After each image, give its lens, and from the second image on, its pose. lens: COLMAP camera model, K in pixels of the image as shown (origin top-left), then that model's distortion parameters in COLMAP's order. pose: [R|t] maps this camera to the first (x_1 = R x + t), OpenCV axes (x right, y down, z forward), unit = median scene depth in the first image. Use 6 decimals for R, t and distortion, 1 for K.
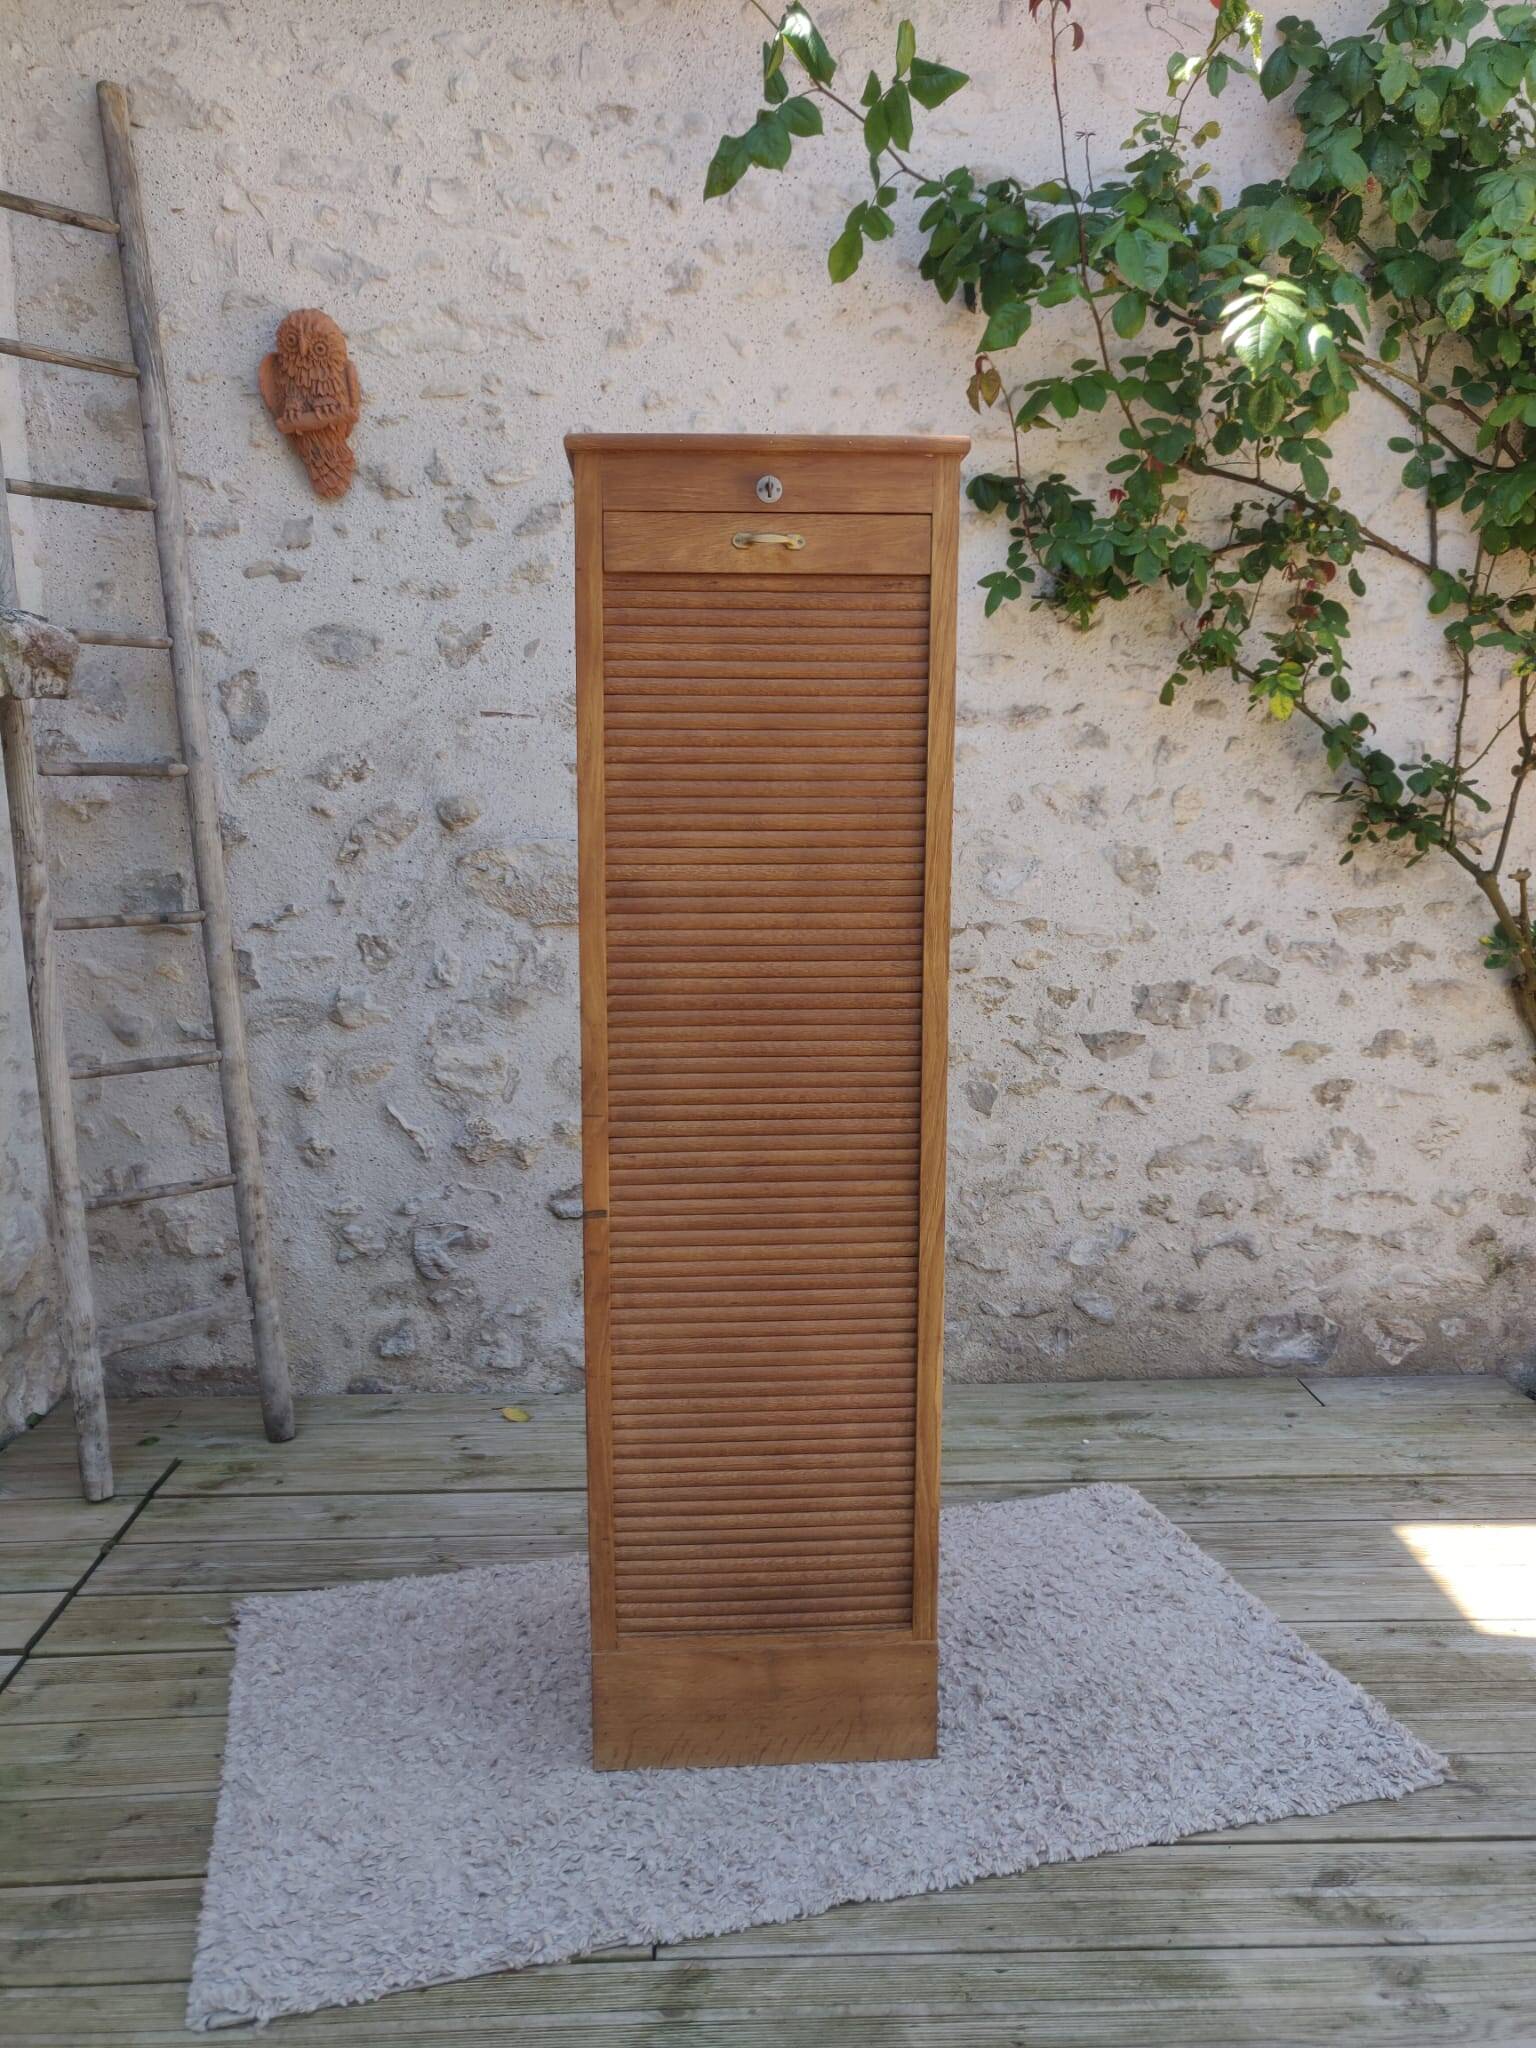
lens RADIAL K [[1593.1, 0, 776.8], [0, 1593.1, 1019.6], [0, 0, 1]] dist [-0.018699, 0.068810]
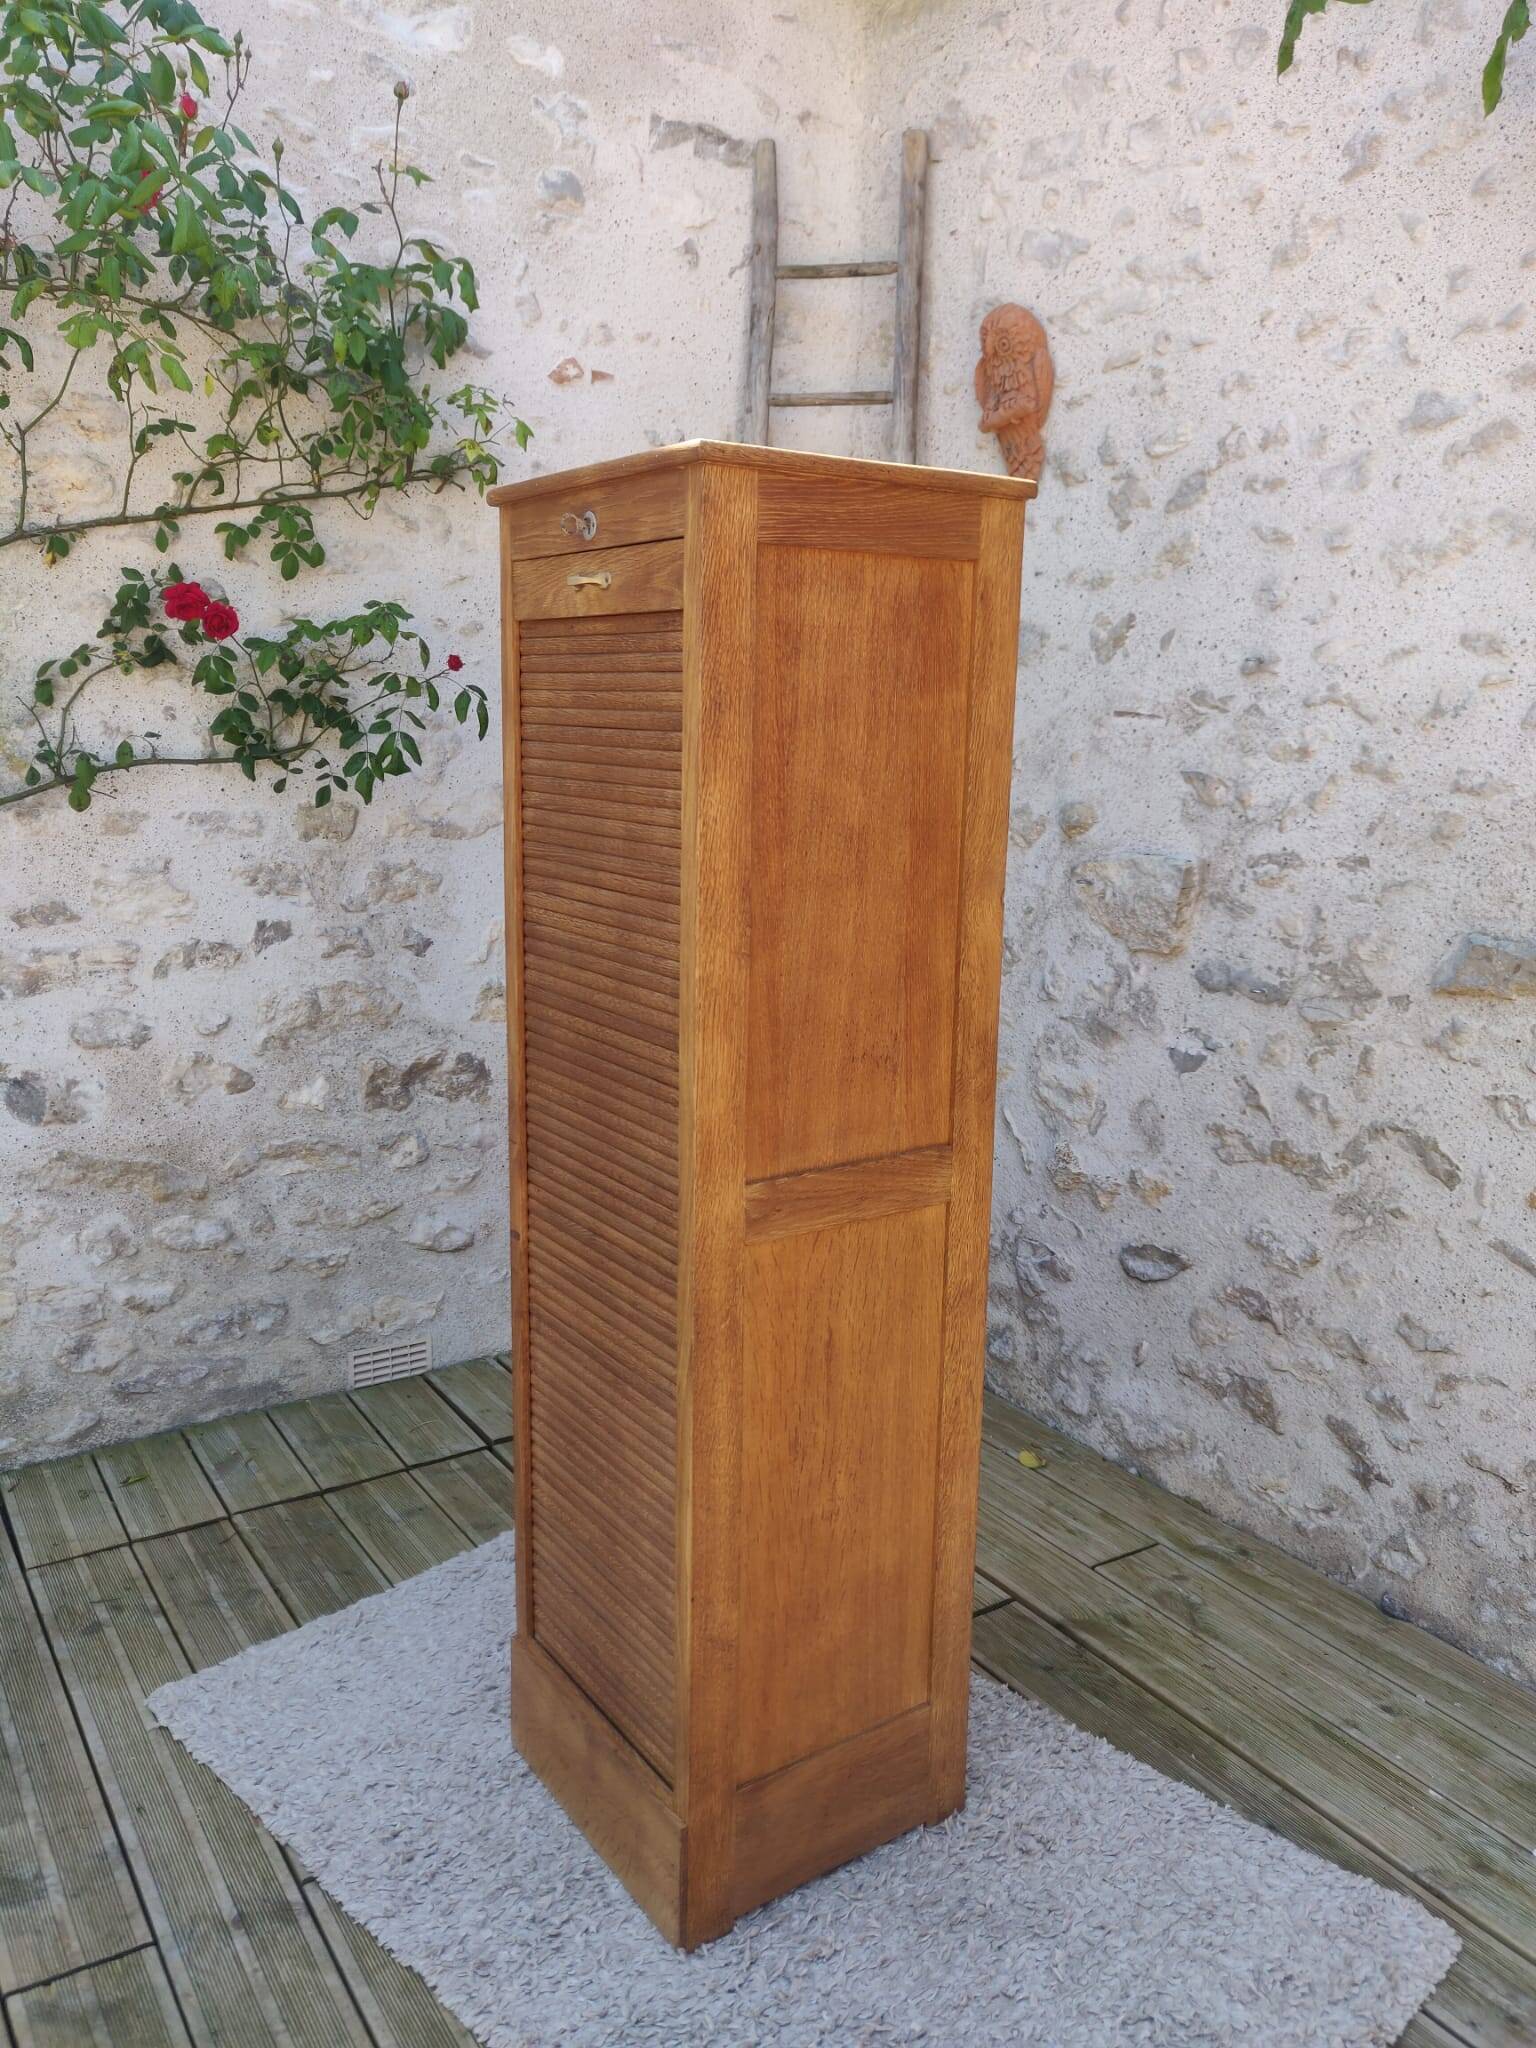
lens RADIAL K [[1593.1, 0, 775.0], [0, 1593.1, 1003.5], [0, 0, 1]] dist [-0.018699, 0.068810]
pose [[0.517031, 0.168101, -0.839298, 0.513369], [-0.137799, 0.984083, 0.112212, -0.104384], [0.844802, 0.057638, 0.531966, 0.360366]]
